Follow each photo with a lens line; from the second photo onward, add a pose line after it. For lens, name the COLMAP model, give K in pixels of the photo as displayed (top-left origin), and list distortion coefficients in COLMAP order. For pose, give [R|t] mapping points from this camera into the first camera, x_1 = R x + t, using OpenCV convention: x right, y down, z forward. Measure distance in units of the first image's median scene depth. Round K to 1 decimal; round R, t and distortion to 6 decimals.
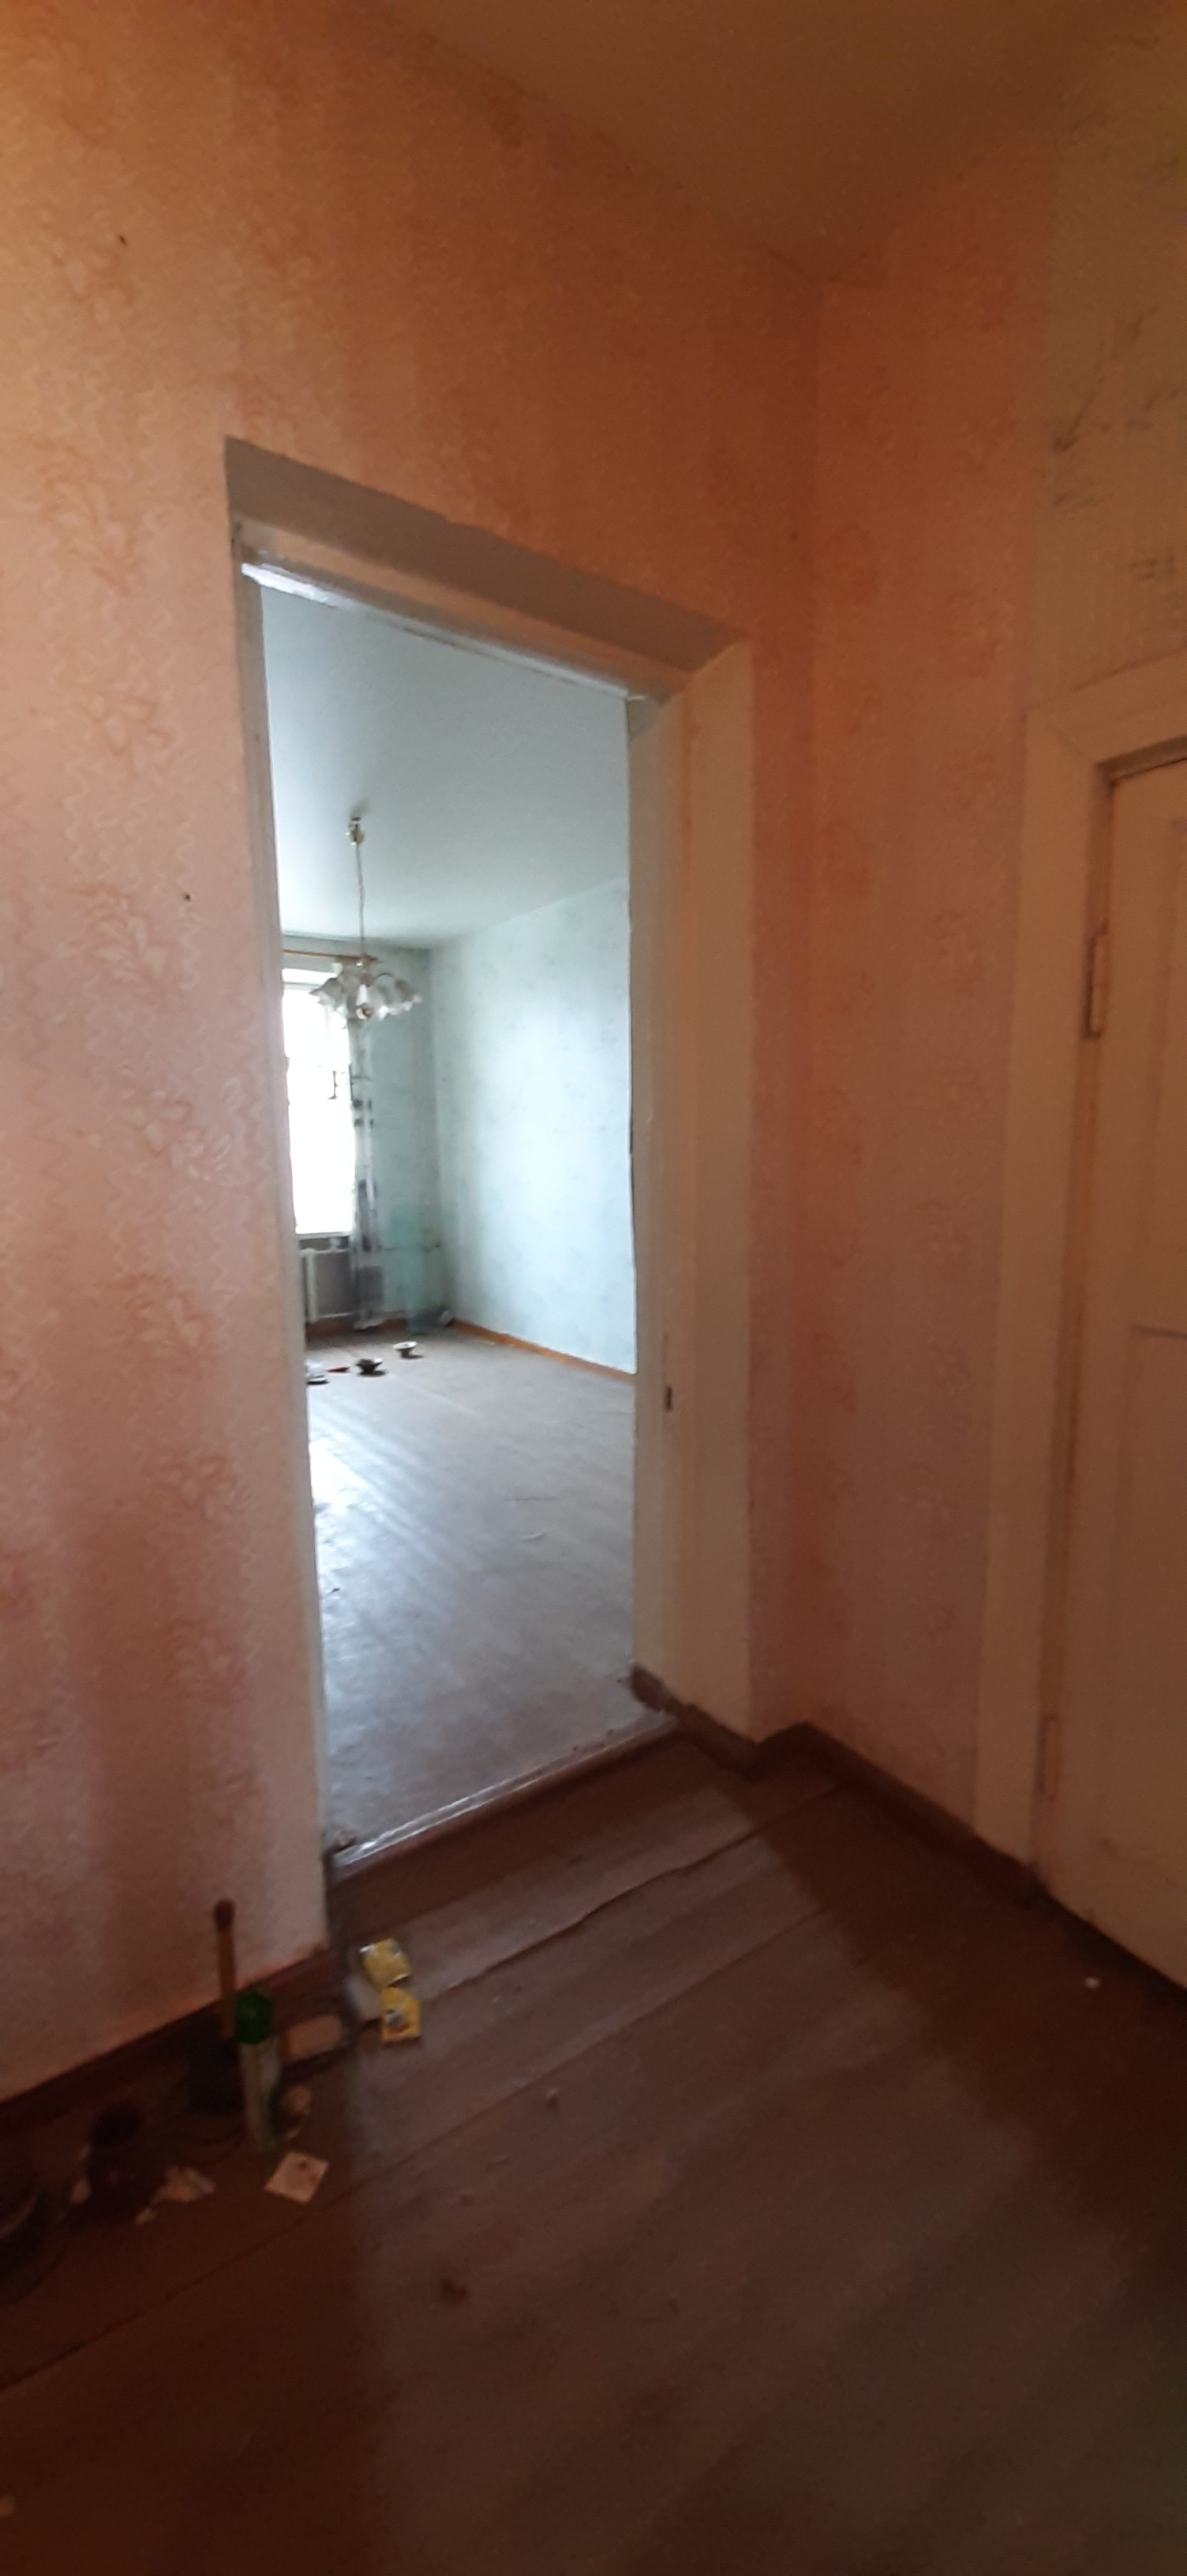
lens RADIAL K [[993.0, 0, 602.4], [0, 993.0, 1303.8], [0, 0, 1]] dist [0.011737, -0.012306]
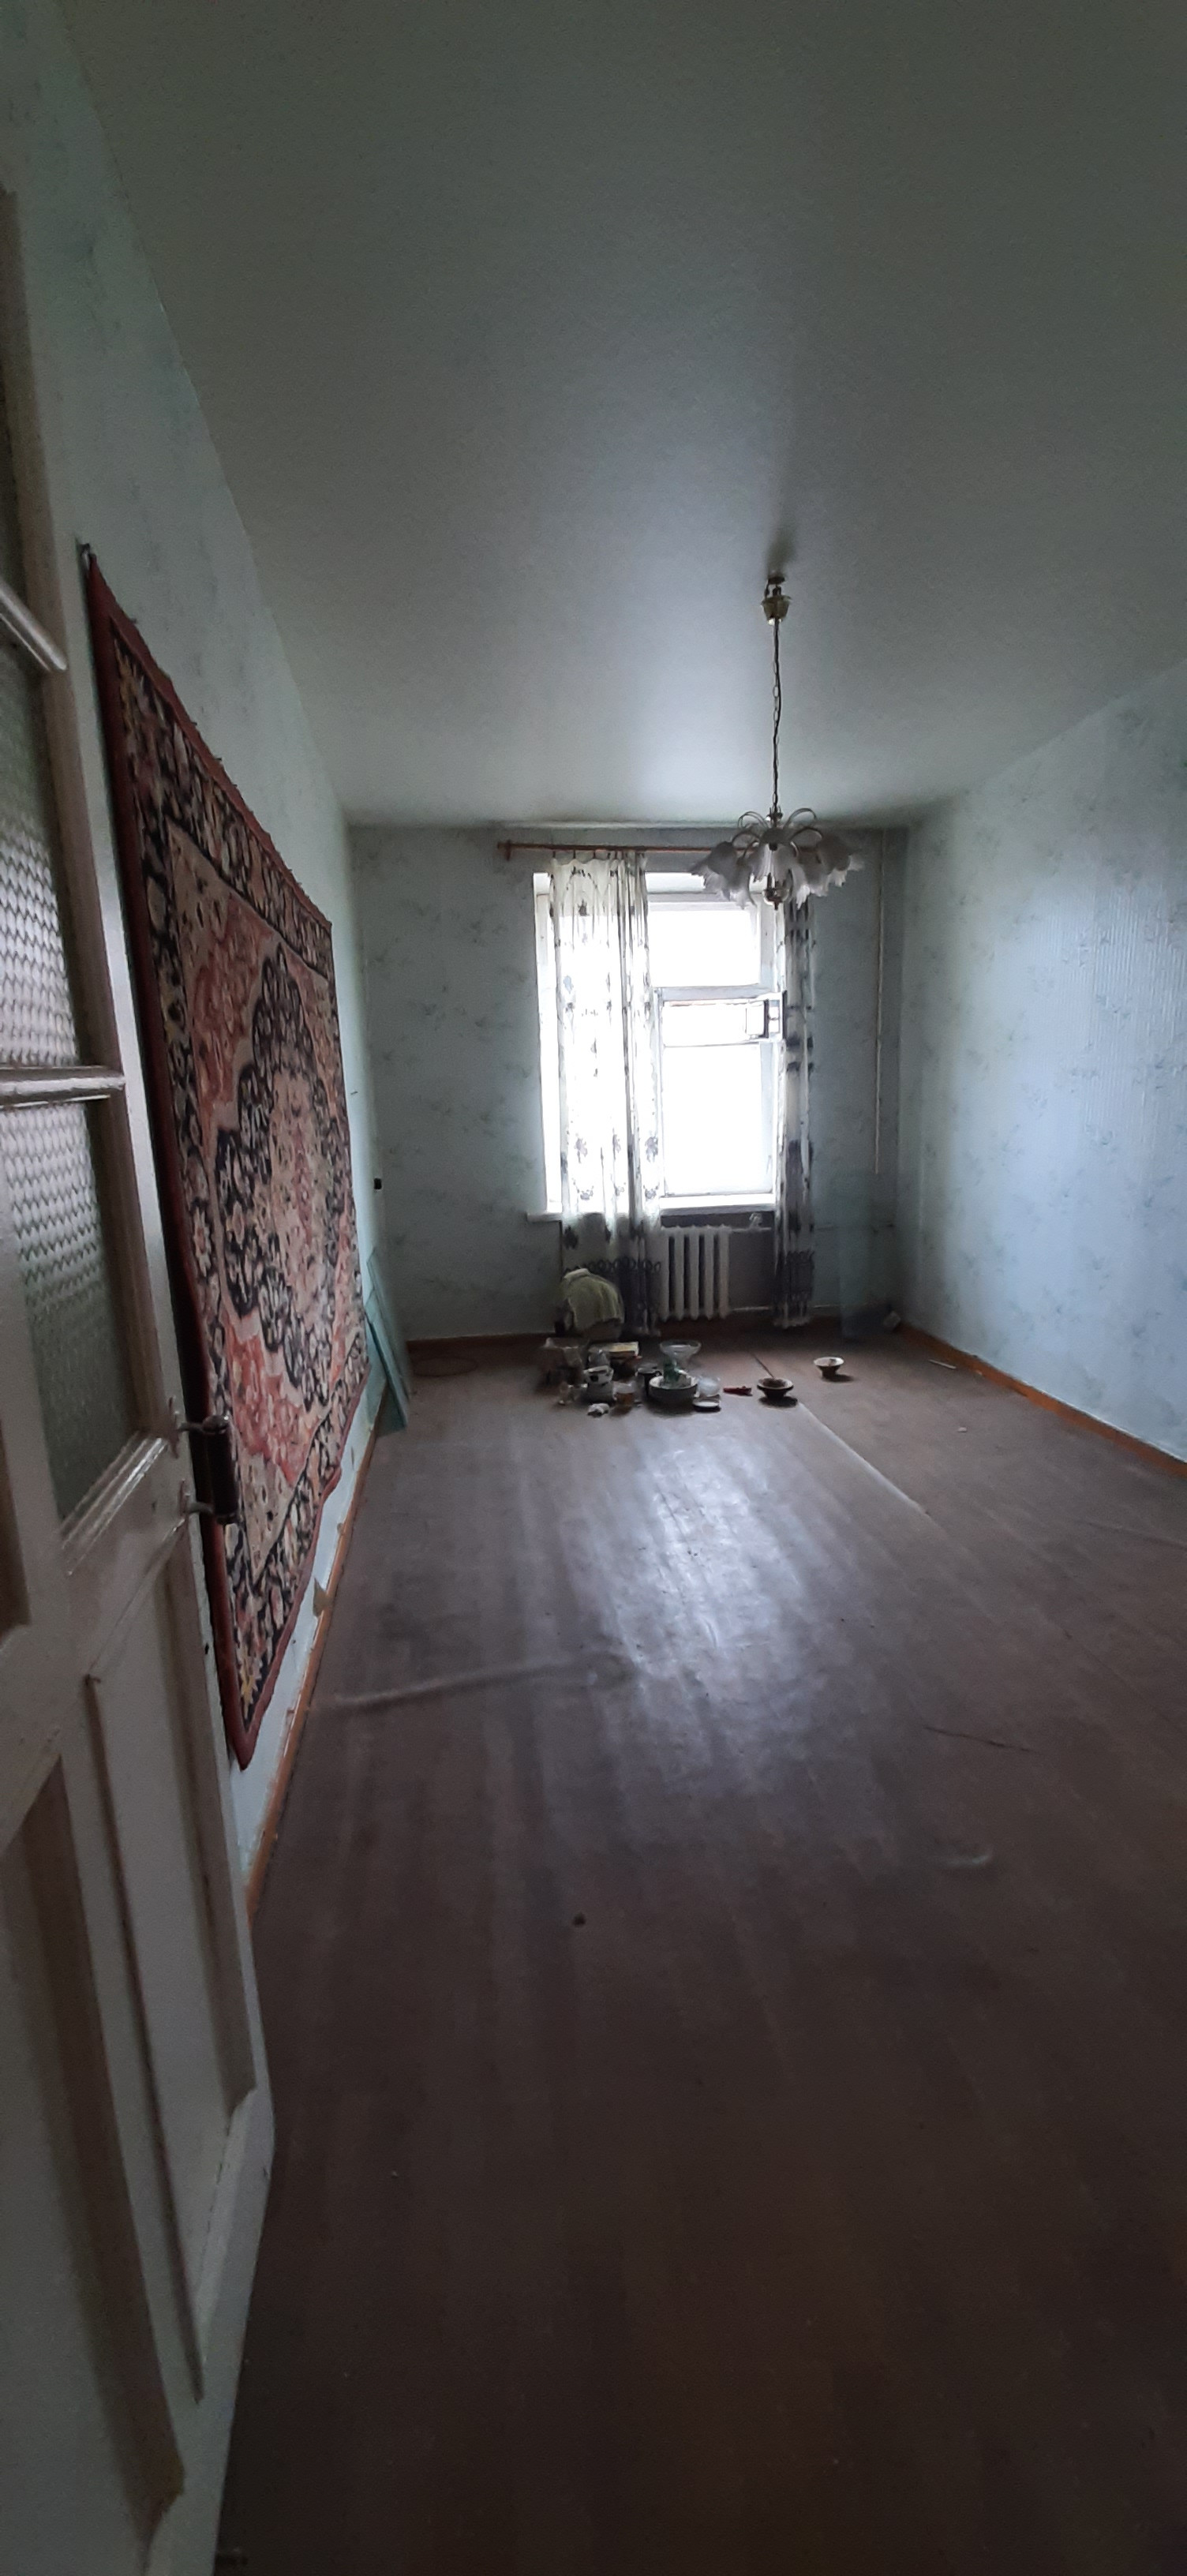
lens RADIAL K [[993.0, 0, 602.4], [0, 993.0, 1303.8], [0, 0, 1]] dist [0.011737, -0.012306]
pose [[0.892383, 0.079456, -0.444229, -0.018361], [-0.055623, 0.996238, 0.066451, -0.040938], [0.447838, -0.034590, 0.893445, 0.231821]]
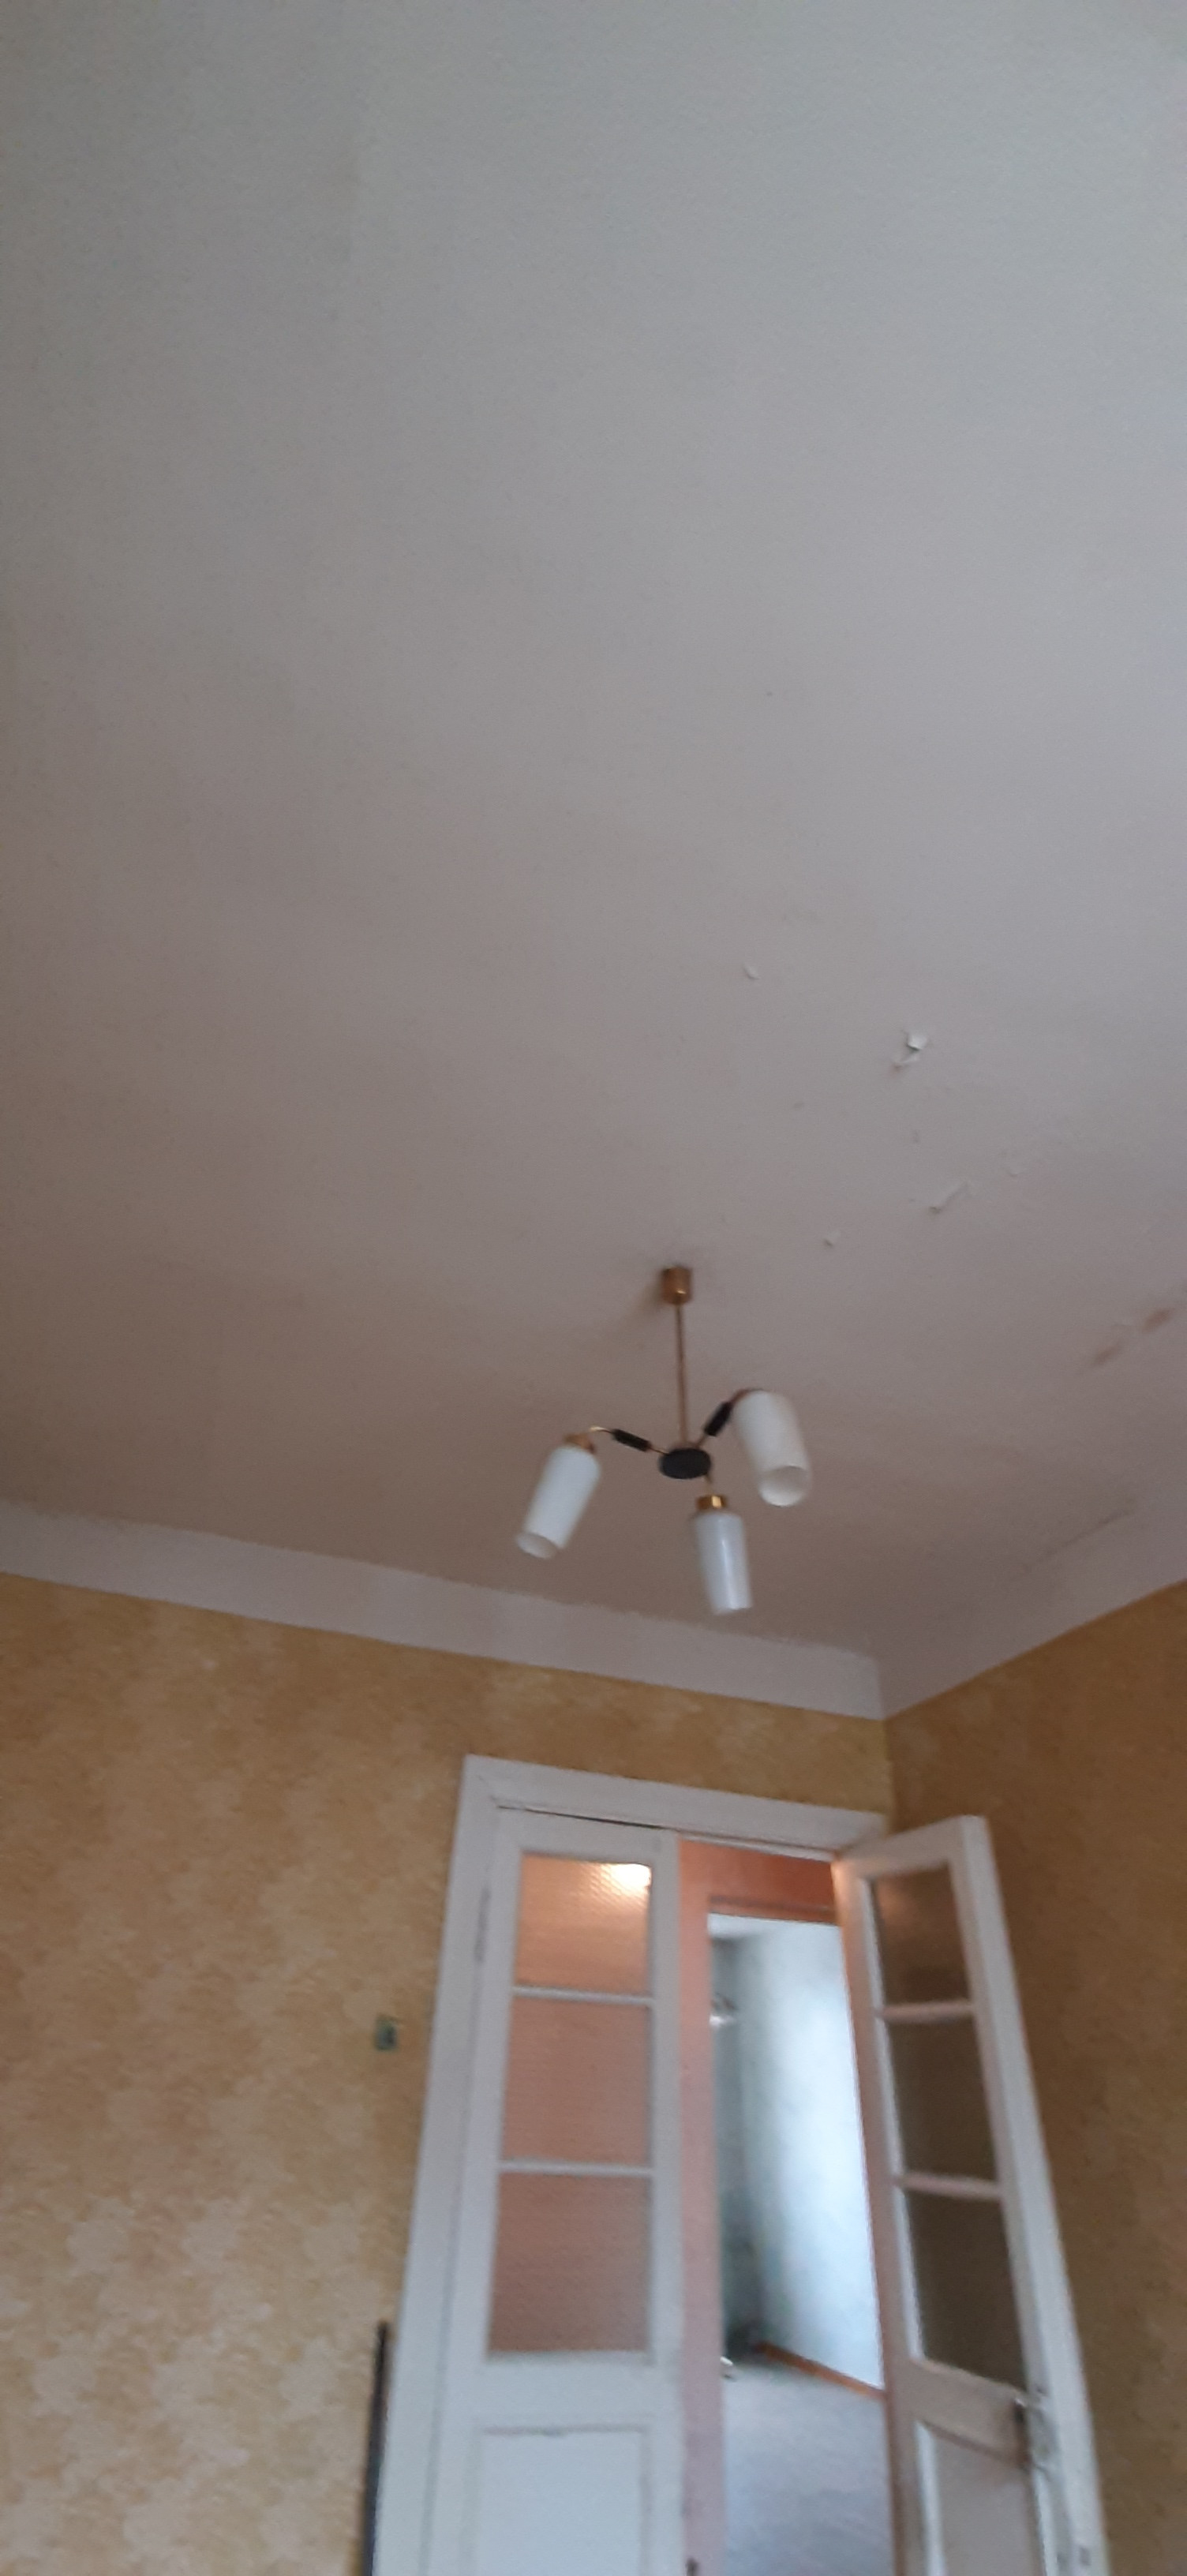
lens RADIAL K [[993.0, 0, 602.4], [0, 993.0, 1303.8], [0, 0, 1]] dist [0.011737, -0.012306]
pose [[0.966848, -0.123812, -0.223330, 0.060018], [-0.086003, 0.665602, -0.741335, 0.082384], [0.240435, 0.735965, 0.632888, -0.544530]]
